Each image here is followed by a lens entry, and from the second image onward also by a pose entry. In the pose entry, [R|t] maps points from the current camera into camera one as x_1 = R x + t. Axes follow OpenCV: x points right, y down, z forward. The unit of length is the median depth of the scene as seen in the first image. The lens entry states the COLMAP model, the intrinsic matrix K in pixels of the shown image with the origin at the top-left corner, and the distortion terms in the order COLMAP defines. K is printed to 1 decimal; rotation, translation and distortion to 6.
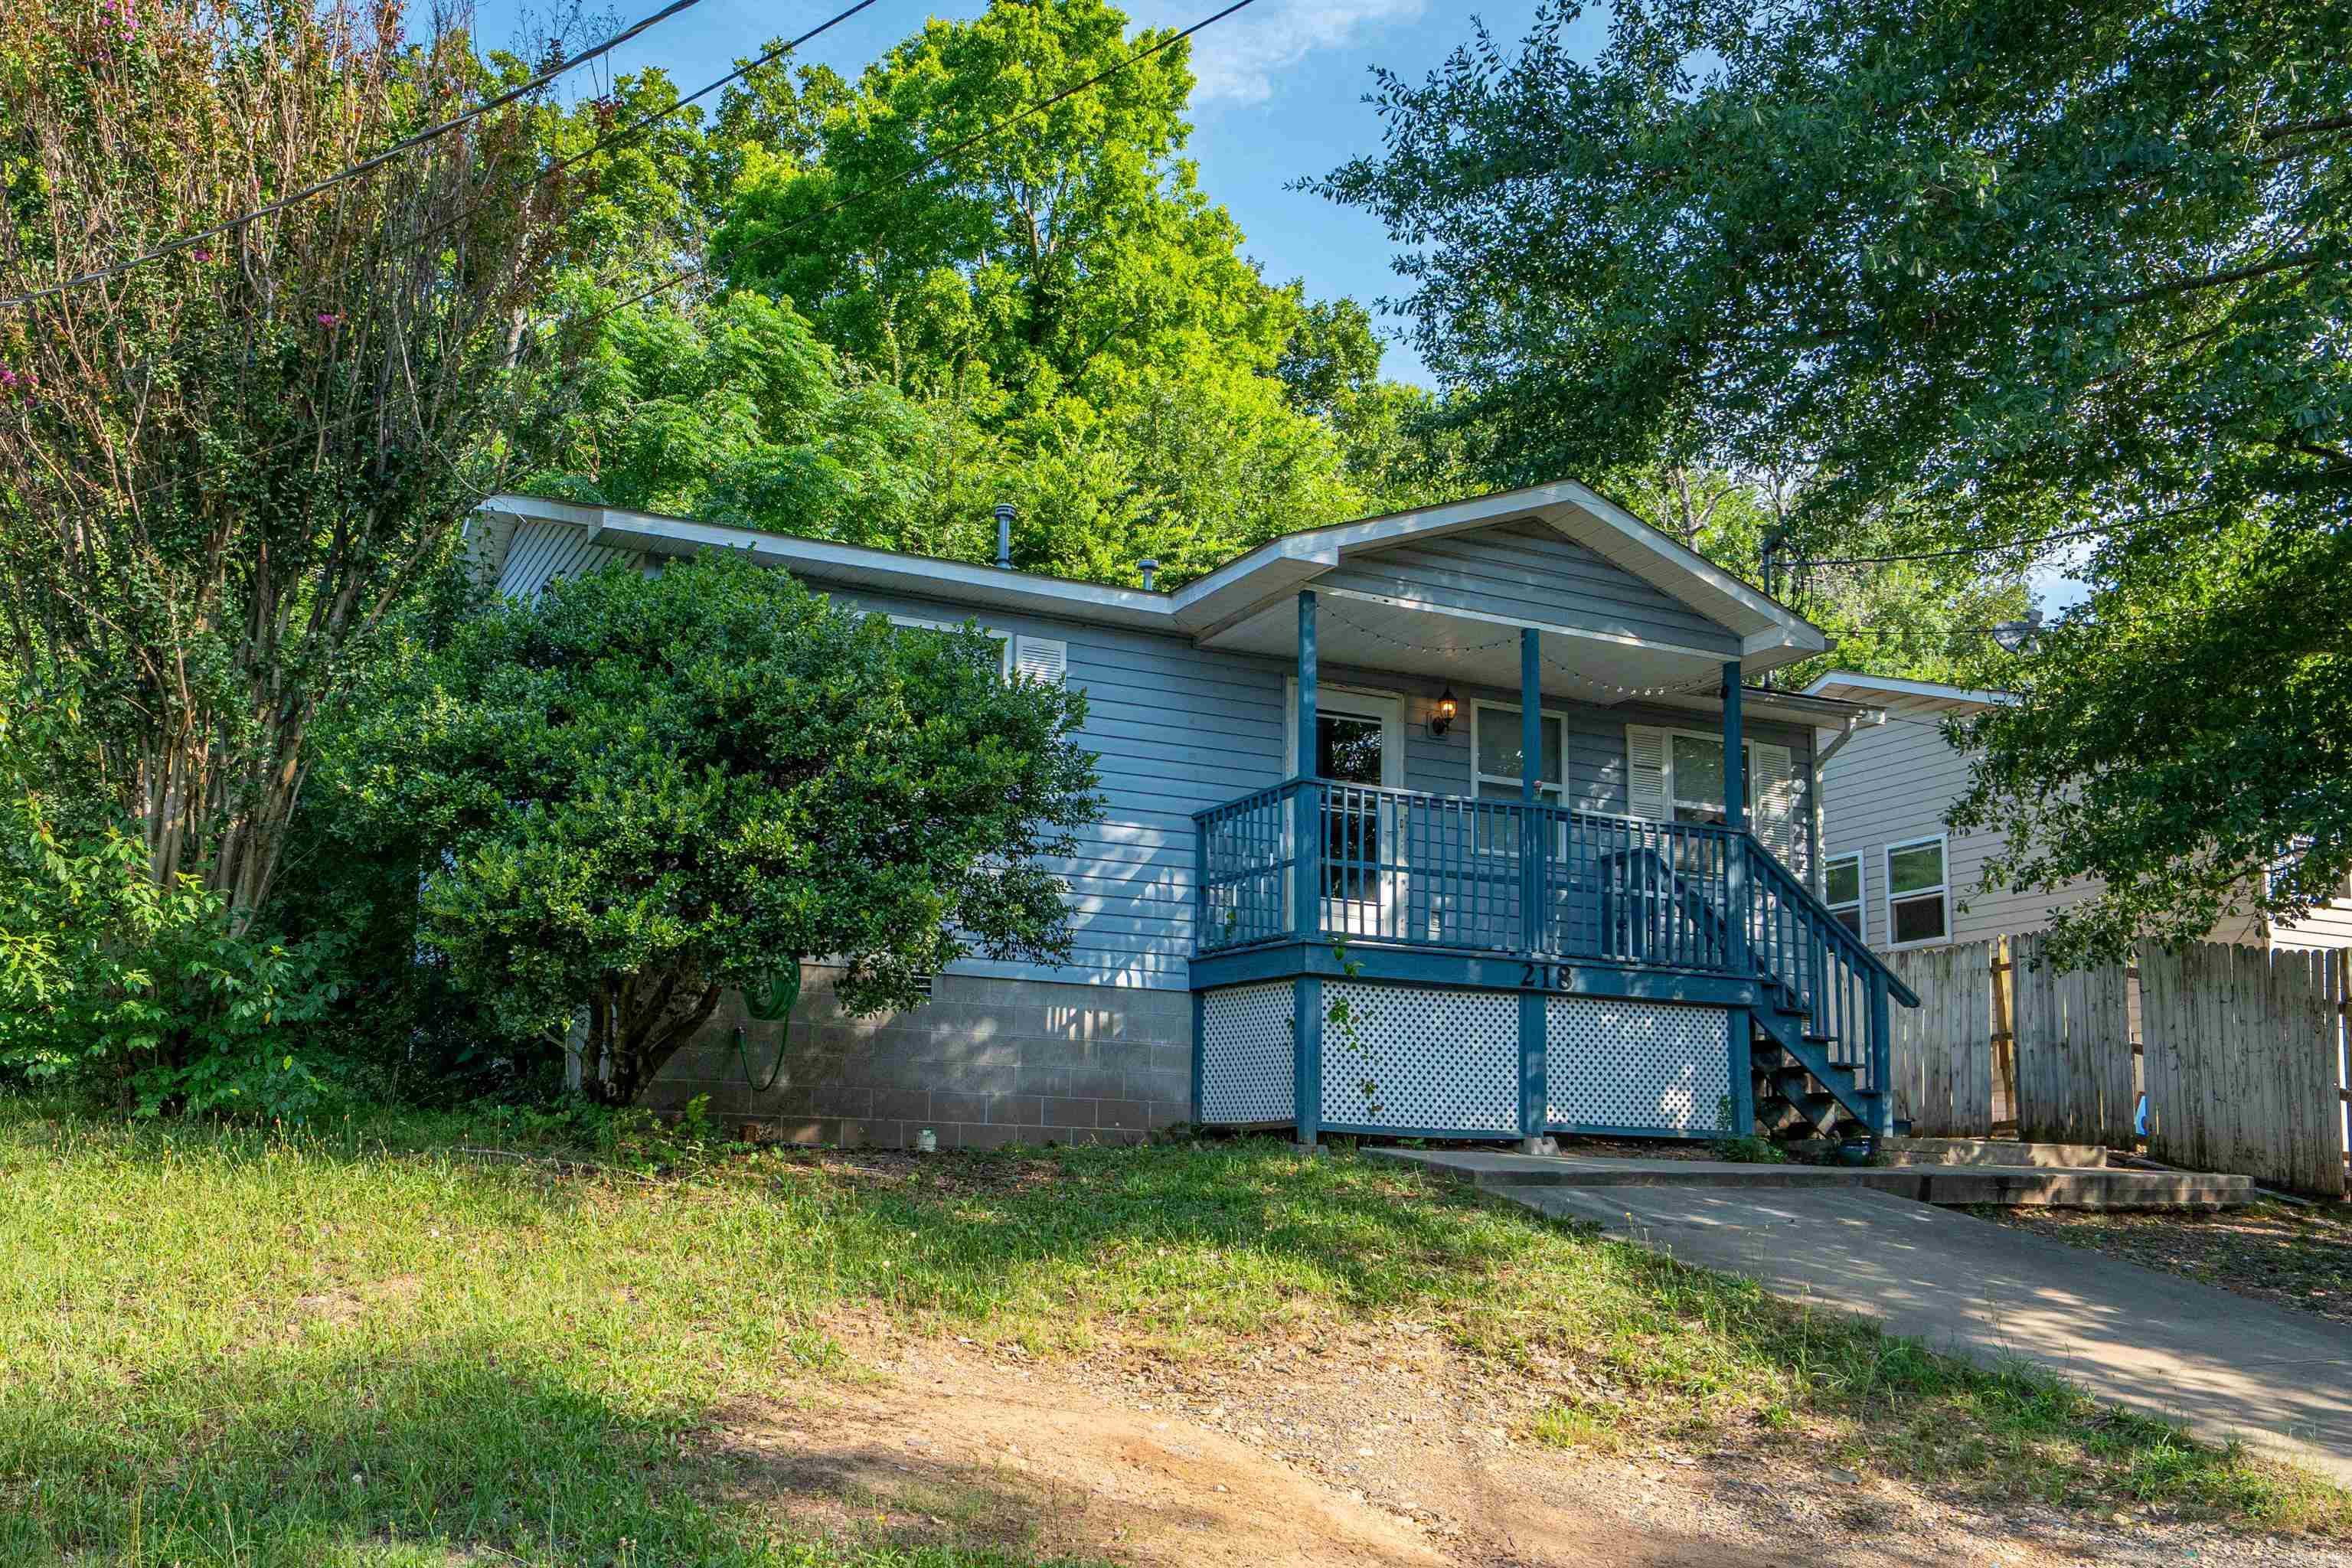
lens RADIAL K [[2262.8, 0, 1110.0], [0, 2262.8, 864.7], [0, 0, 1]] dist [-0.004992, -0.005506]
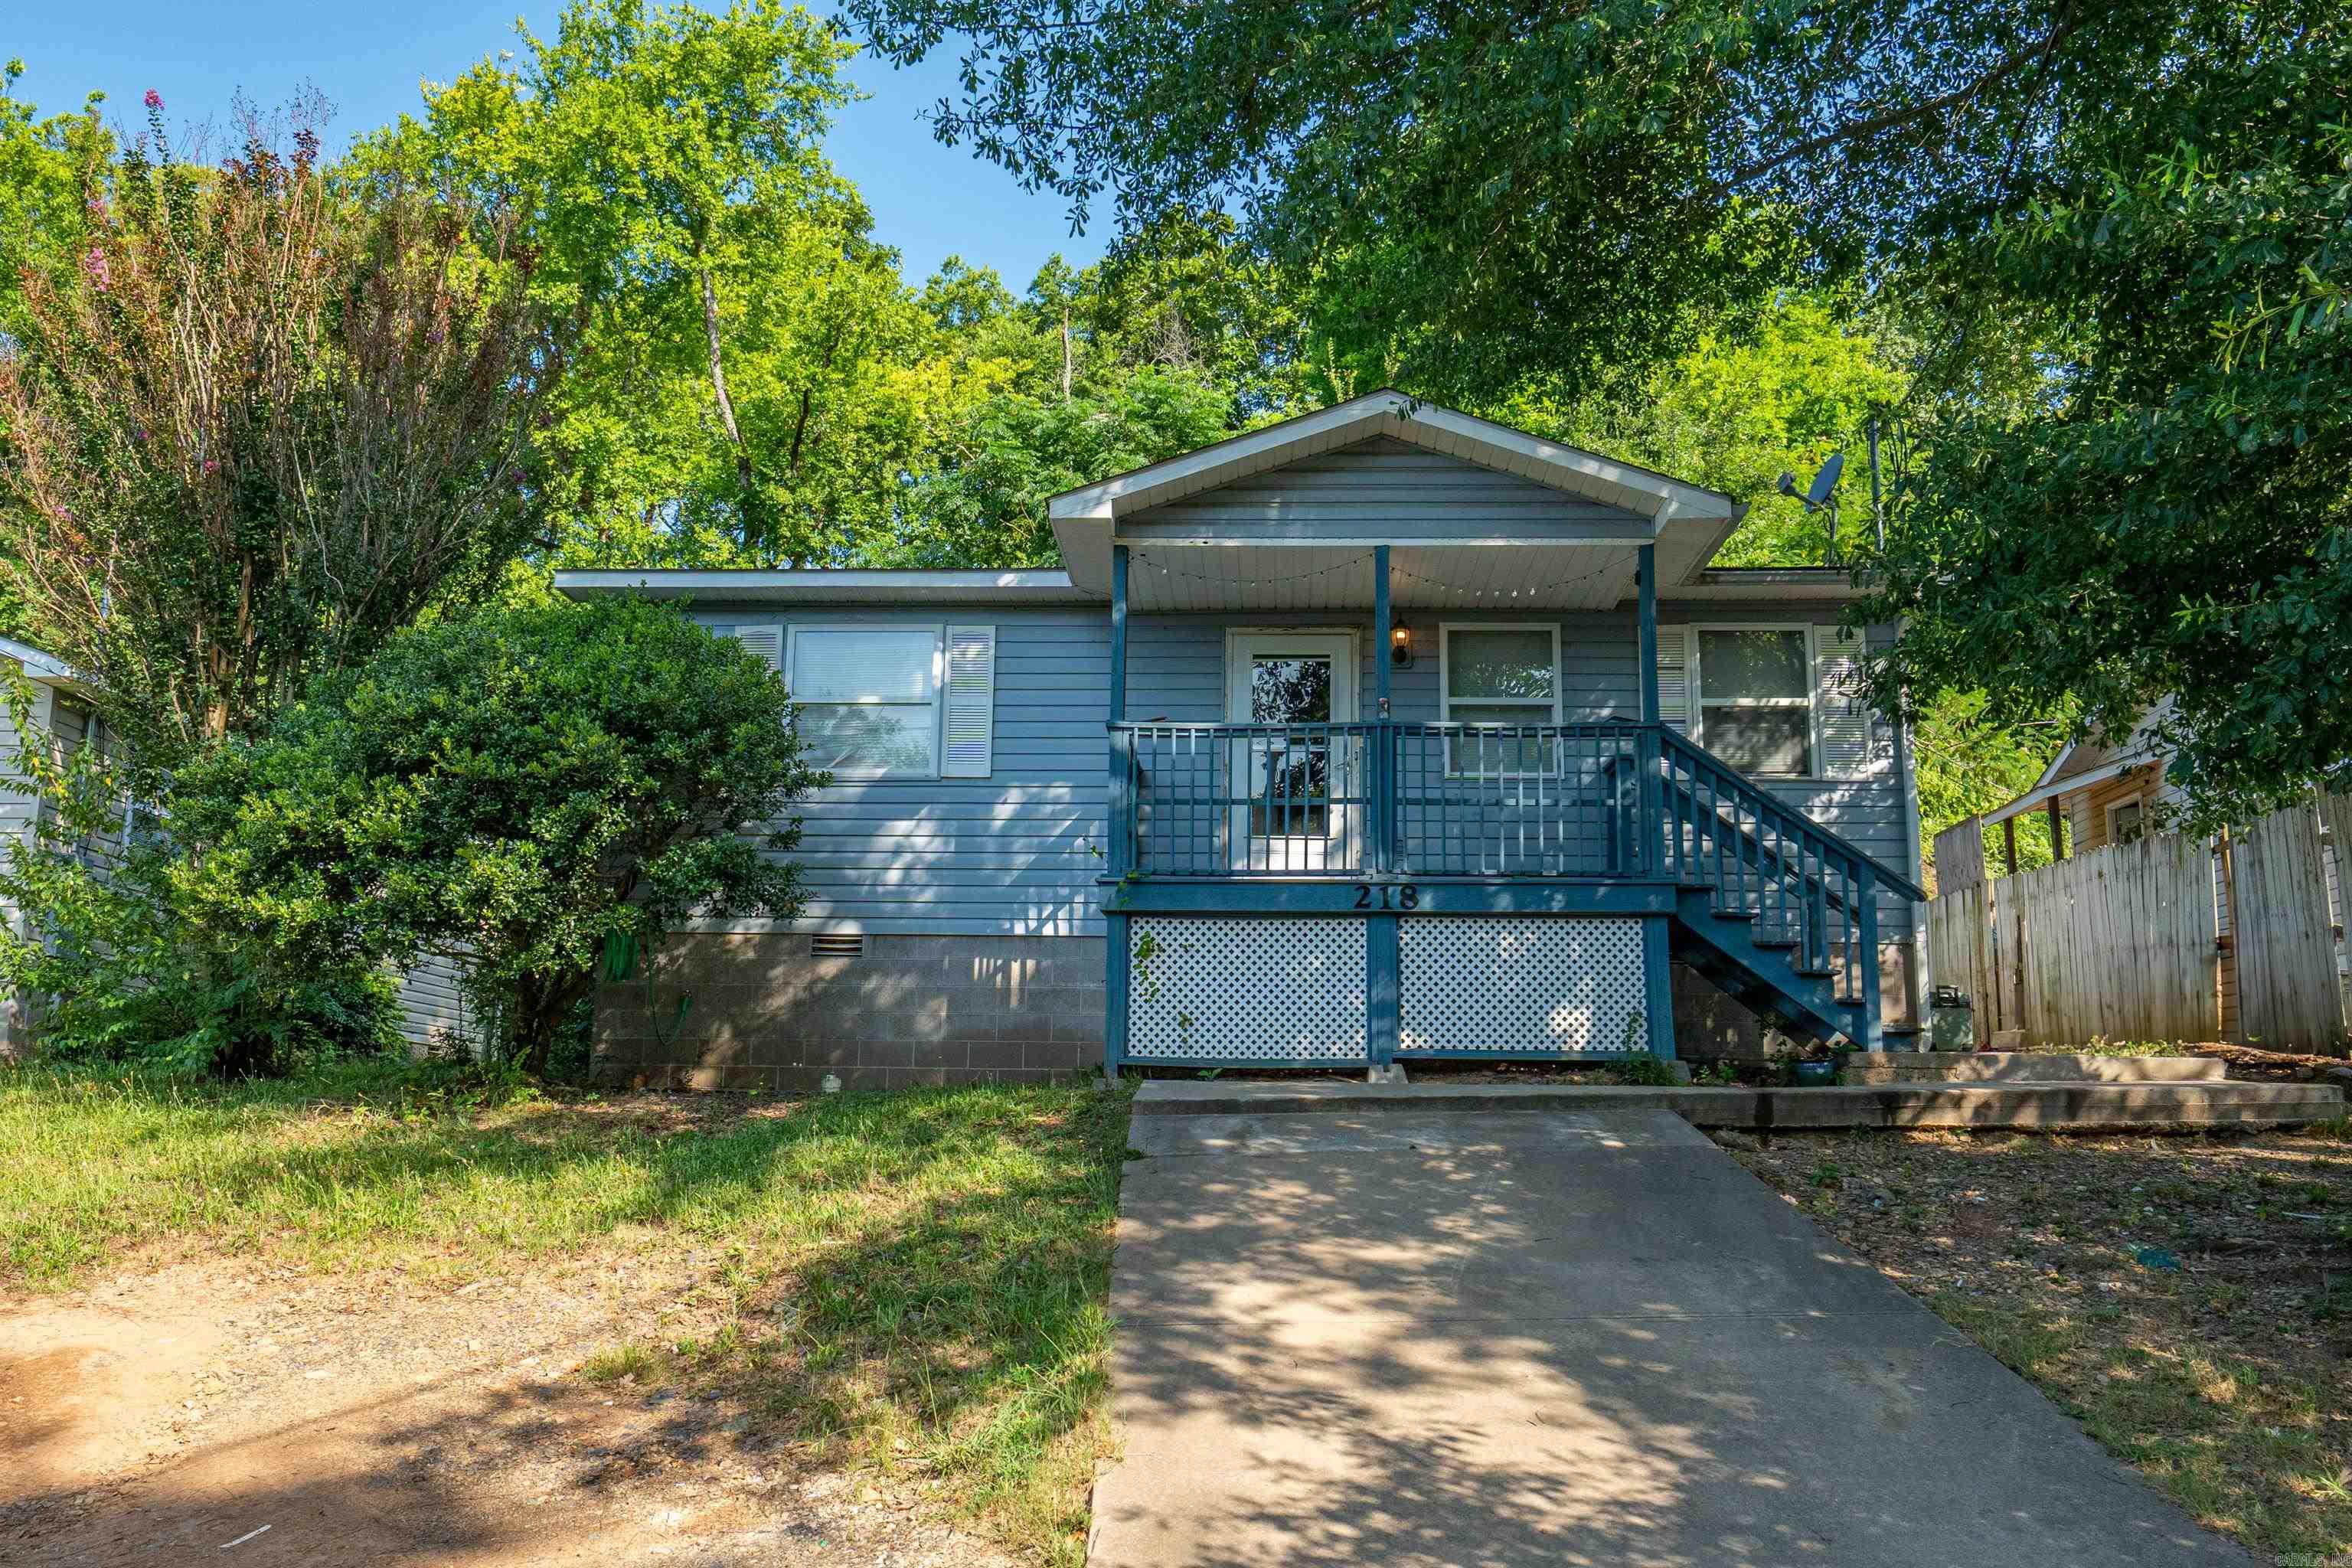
lens RADIAL K [[1849.4, 0, 1179.9], [0, 1849.4, 770.7], [0, 0, 1]] dist [0.003530, -0.028462]
pose [[0.874434, -0.106210, -0.473376, 0.485703], [0.083201, 0.994116, -0.069357, 0.042244], [0.477957, 0.021263, 0.878126, 0.256265]]
